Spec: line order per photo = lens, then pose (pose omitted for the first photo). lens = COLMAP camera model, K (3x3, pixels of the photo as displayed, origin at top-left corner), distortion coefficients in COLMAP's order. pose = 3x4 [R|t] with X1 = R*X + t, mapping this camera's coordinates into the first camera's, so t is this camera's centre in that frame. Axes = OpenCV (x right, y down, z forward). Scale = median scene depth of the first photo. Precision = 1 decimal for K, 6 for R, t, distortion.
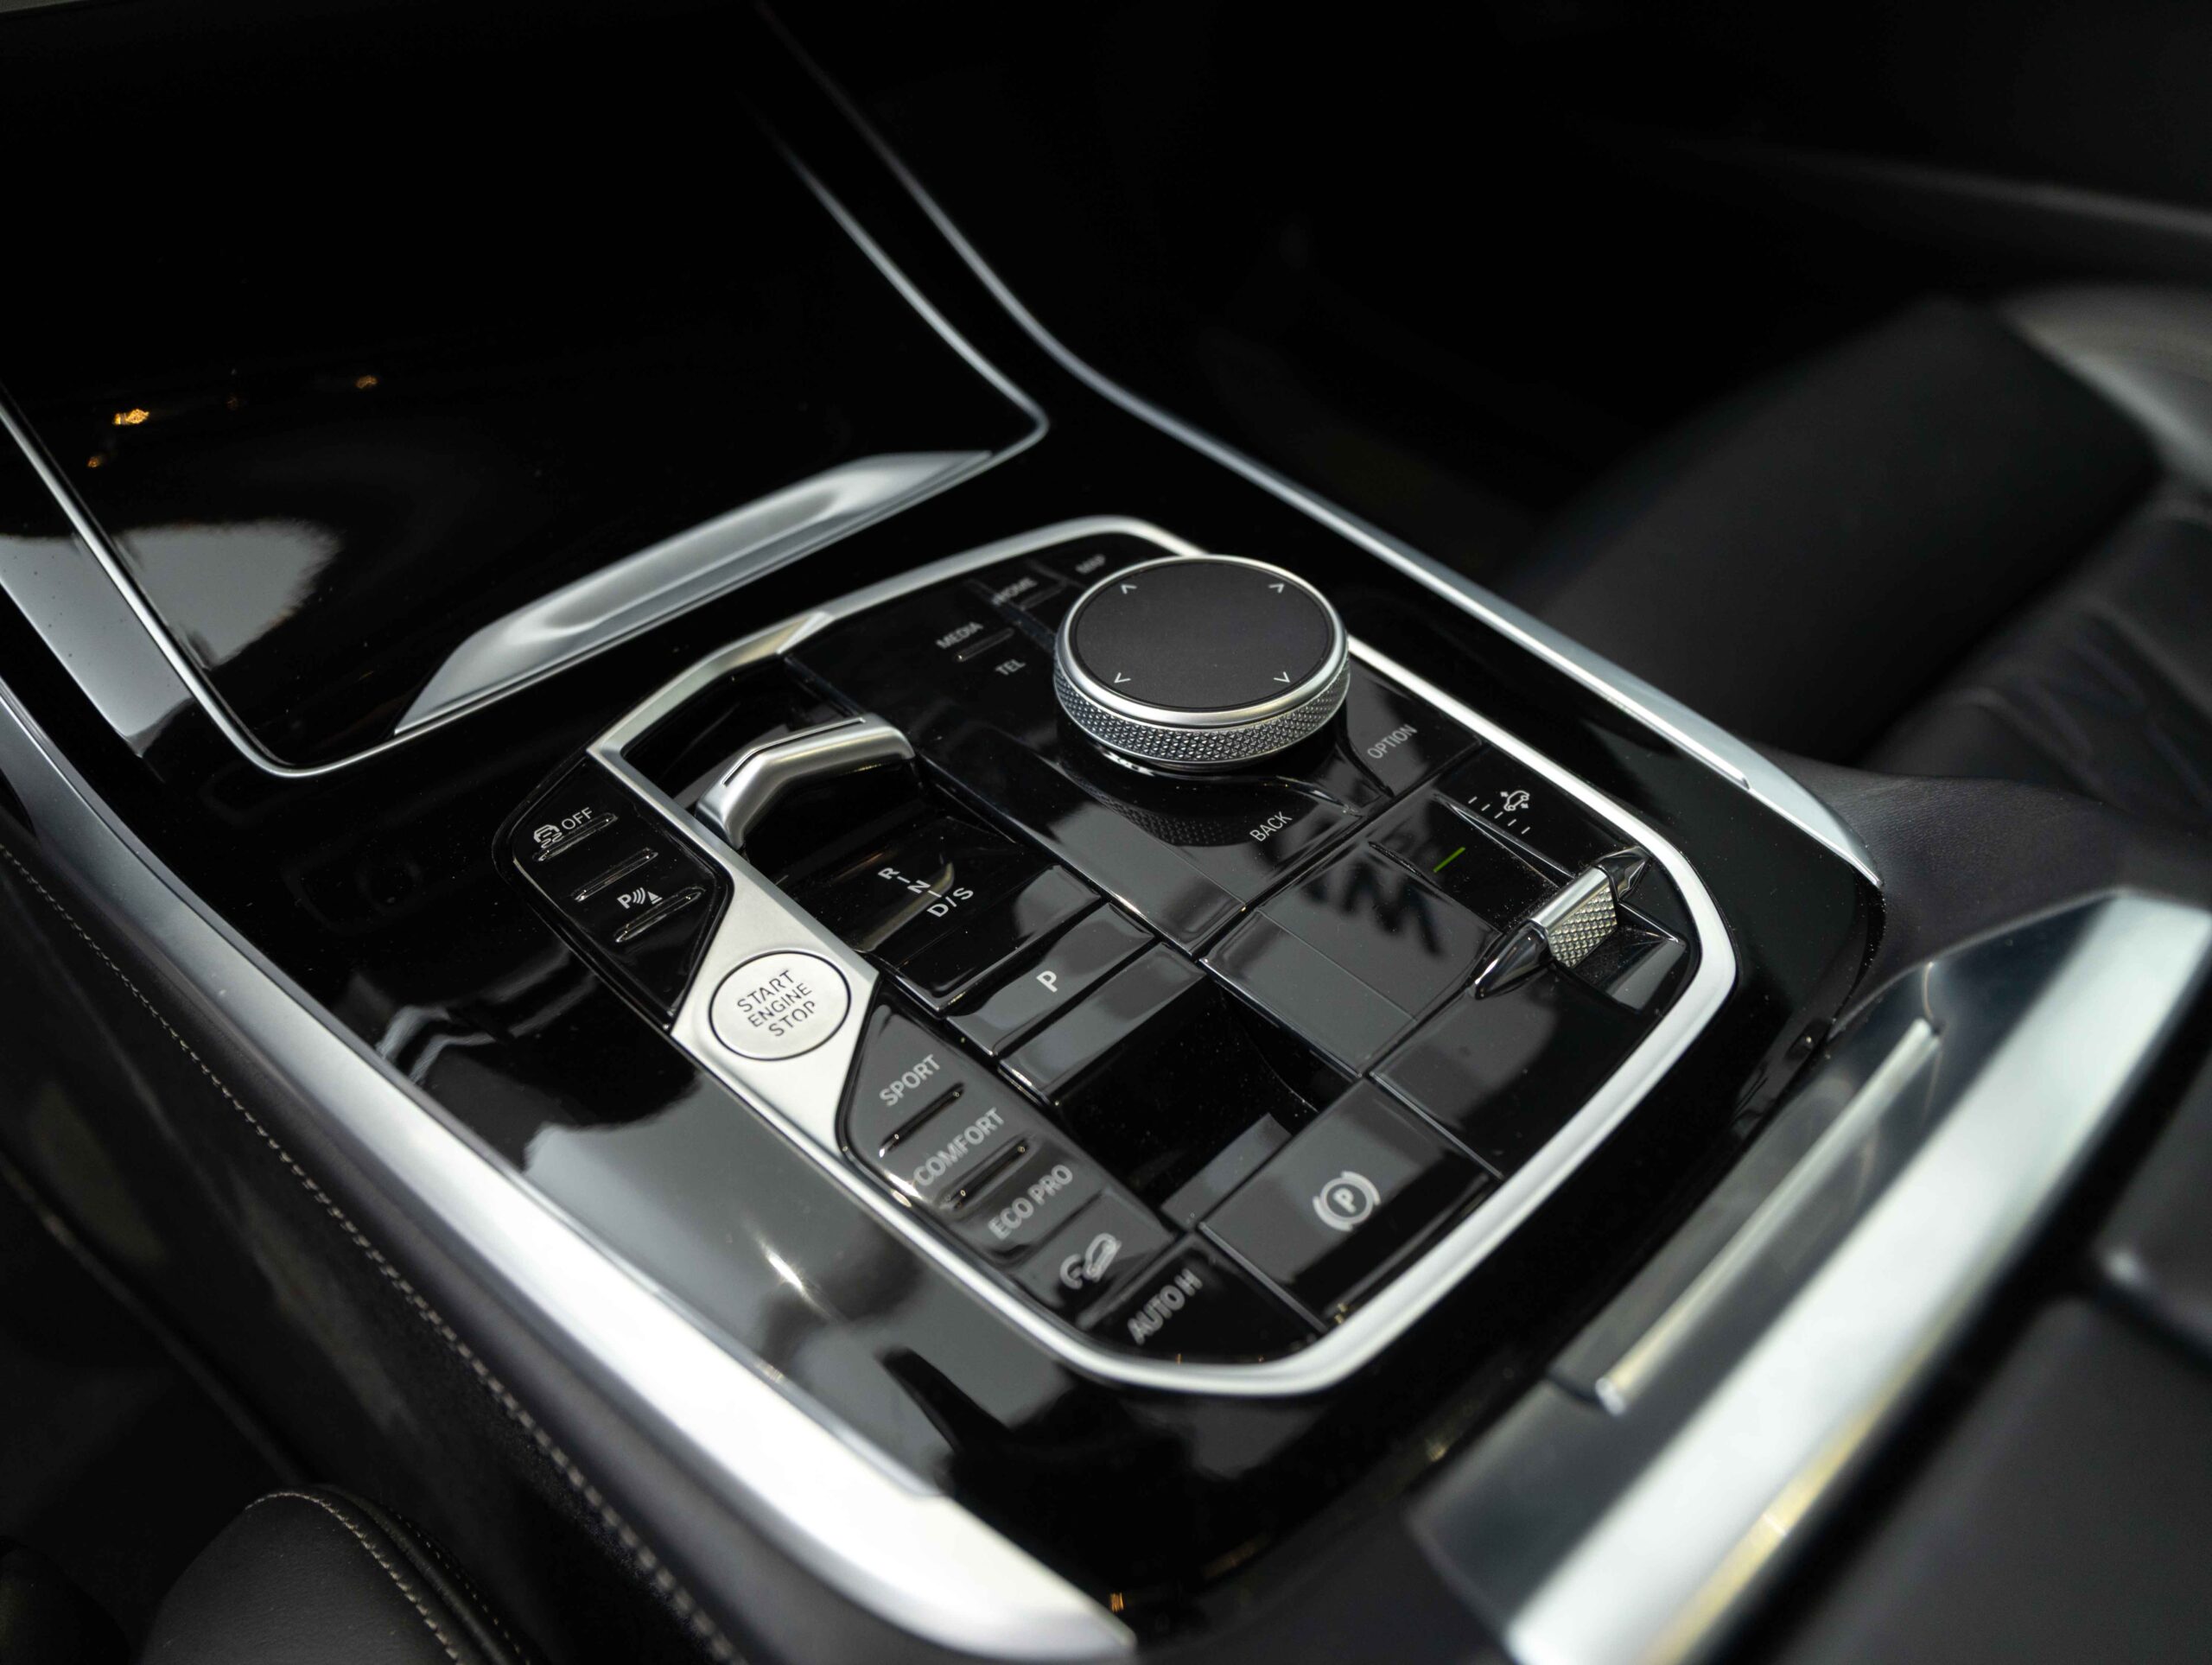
lens RADIAL K [[1645.7, 0, 1106.0], [0, 1645.7, 832.5], [0, 0, 1]] dist [-0.013835, -0.037448]
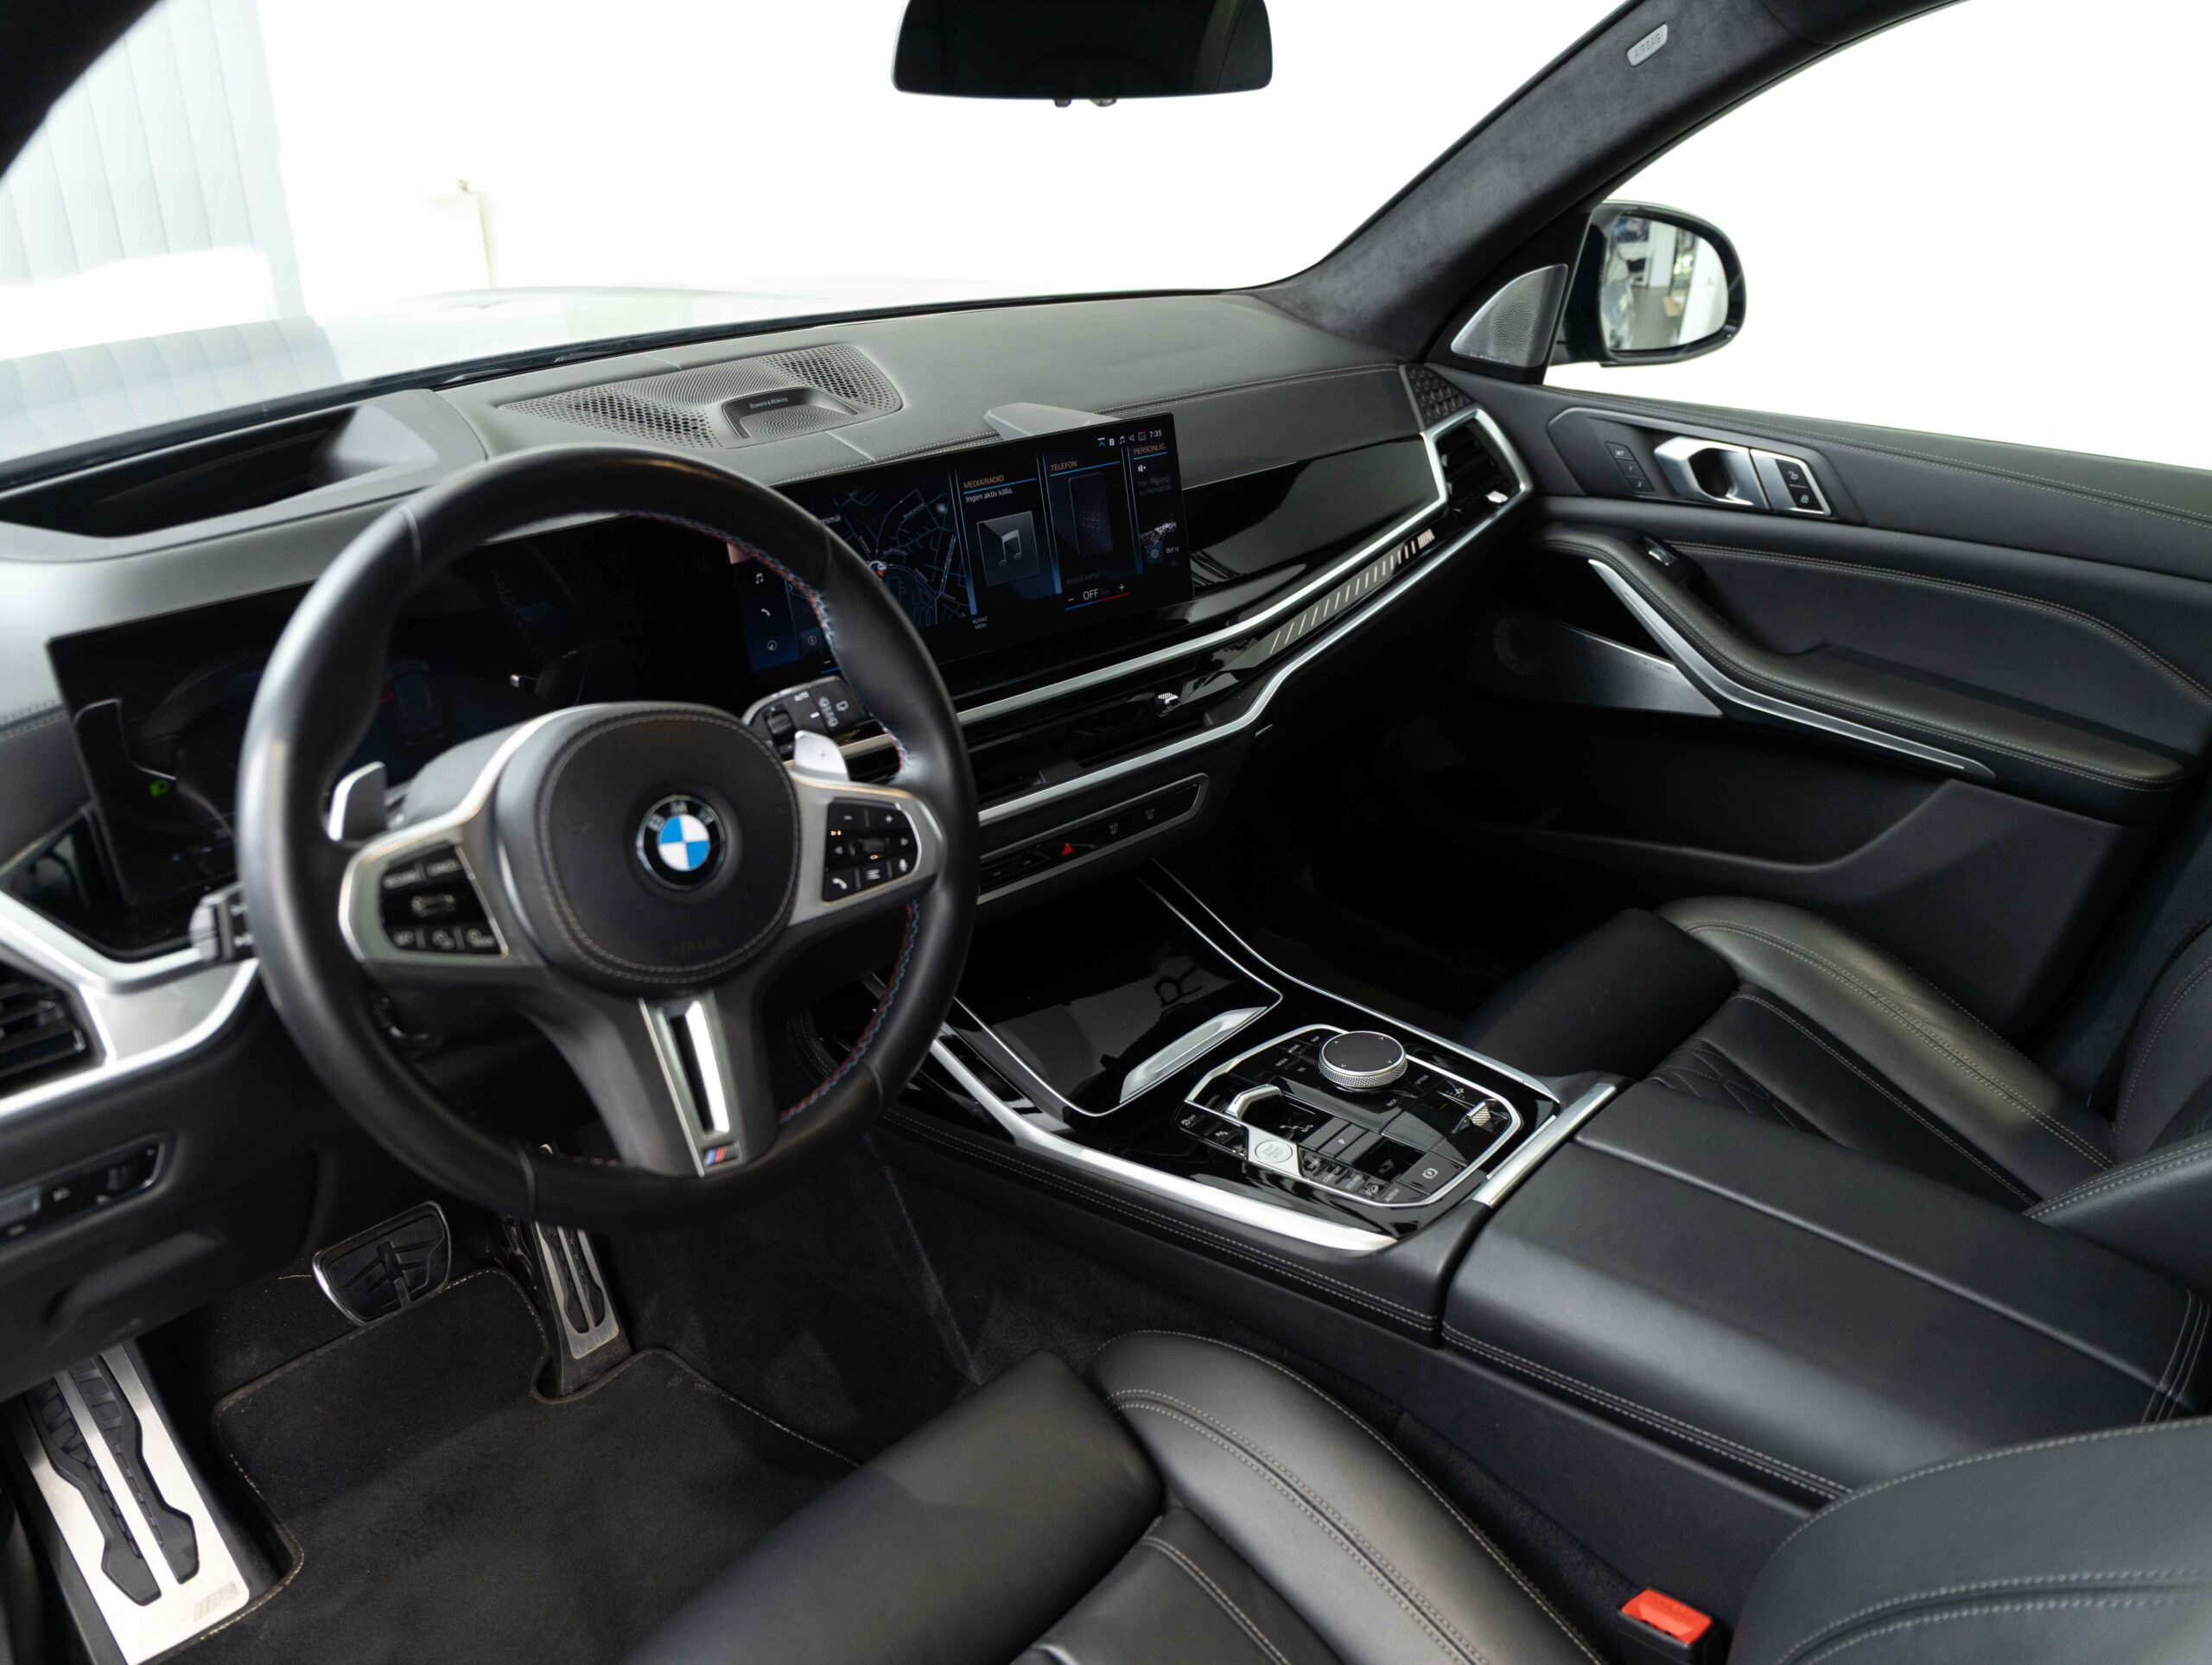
lens RADIAL K [[1645.7, 0, 1106.0], [0, 1645.7, 832.5], [0, 0, 1]] dist [-0.013835, -0.037448]
pose [[0.997284, -0.062369, 0.039182, -0.576261], [0.071771, 0.942418, -0.326645, 0.522721], [-0.016553, 0.328570, 0.944335, -2.360960]]
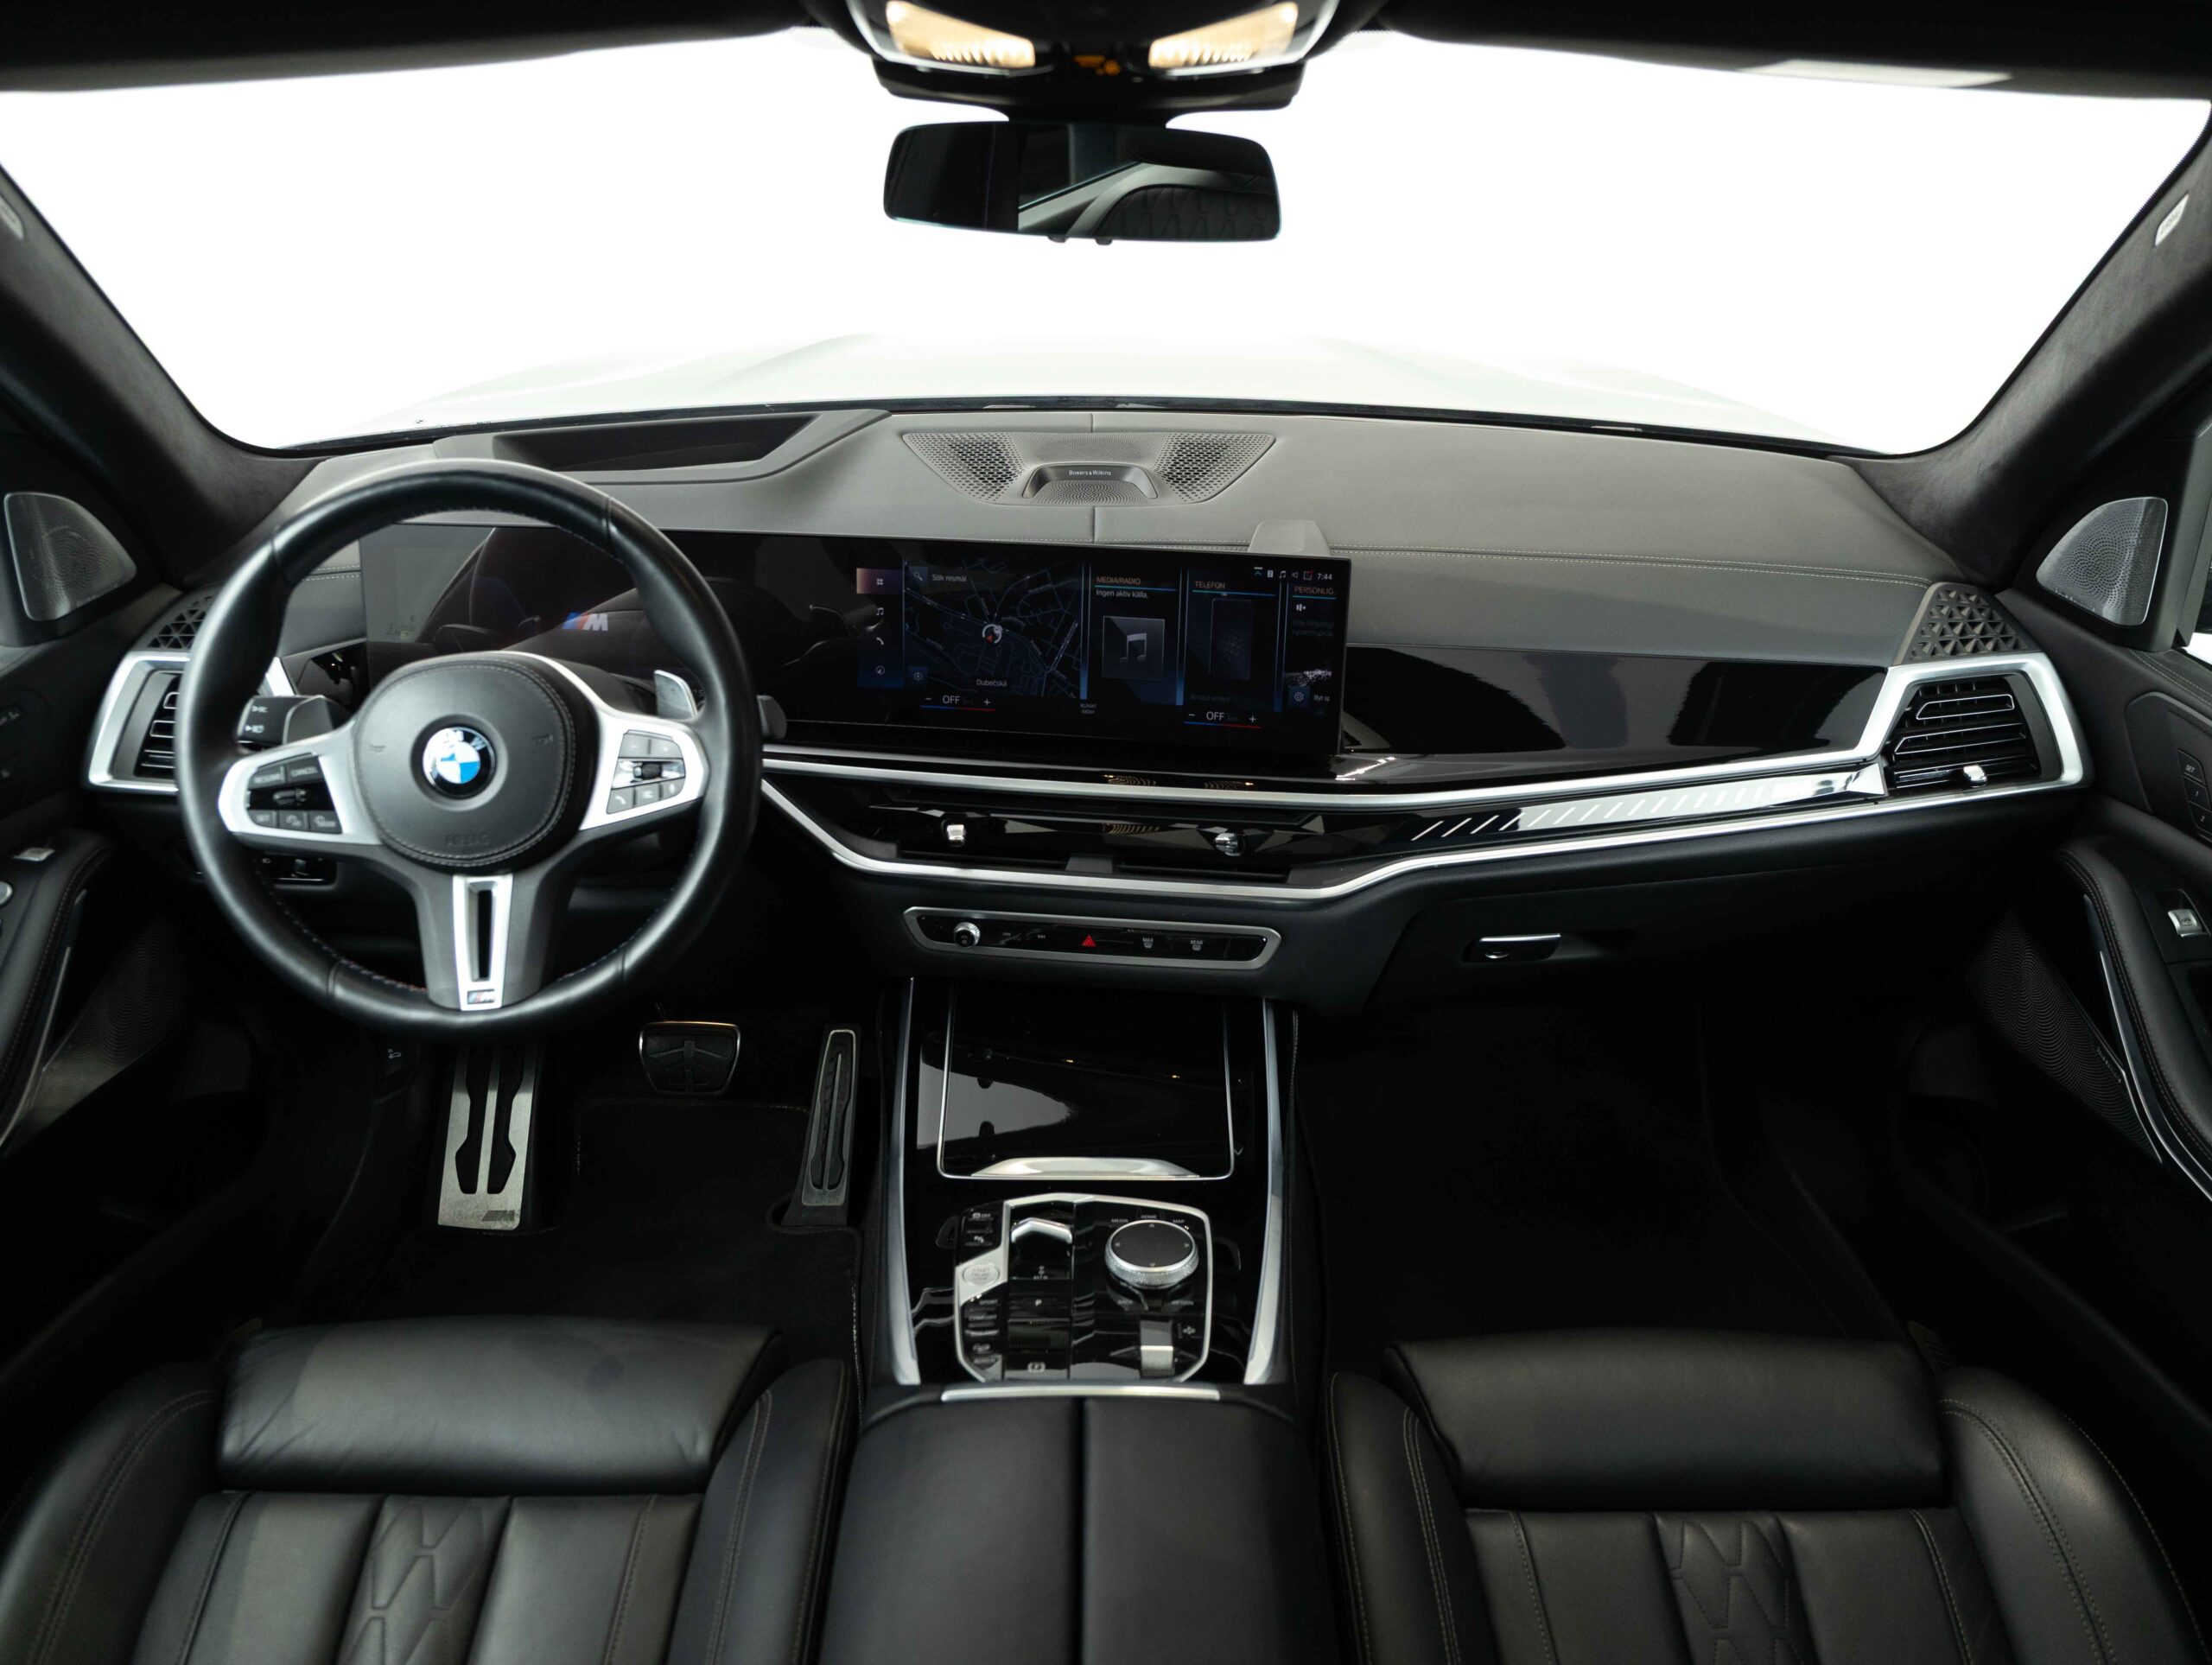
lens RADIAL K [[1645.7, 0, 1106.0], [0, 1645.7, 832.5], [0, 0, 1]] dist [-0.013835, -0.037448]
pose [[0.726070, 0.268033, -0.633230, 1.787860], [-0.481339, 0.855765, -0.189682, -0.153639], [0.491055, 0.442521, 0.750360, -1.809259]]
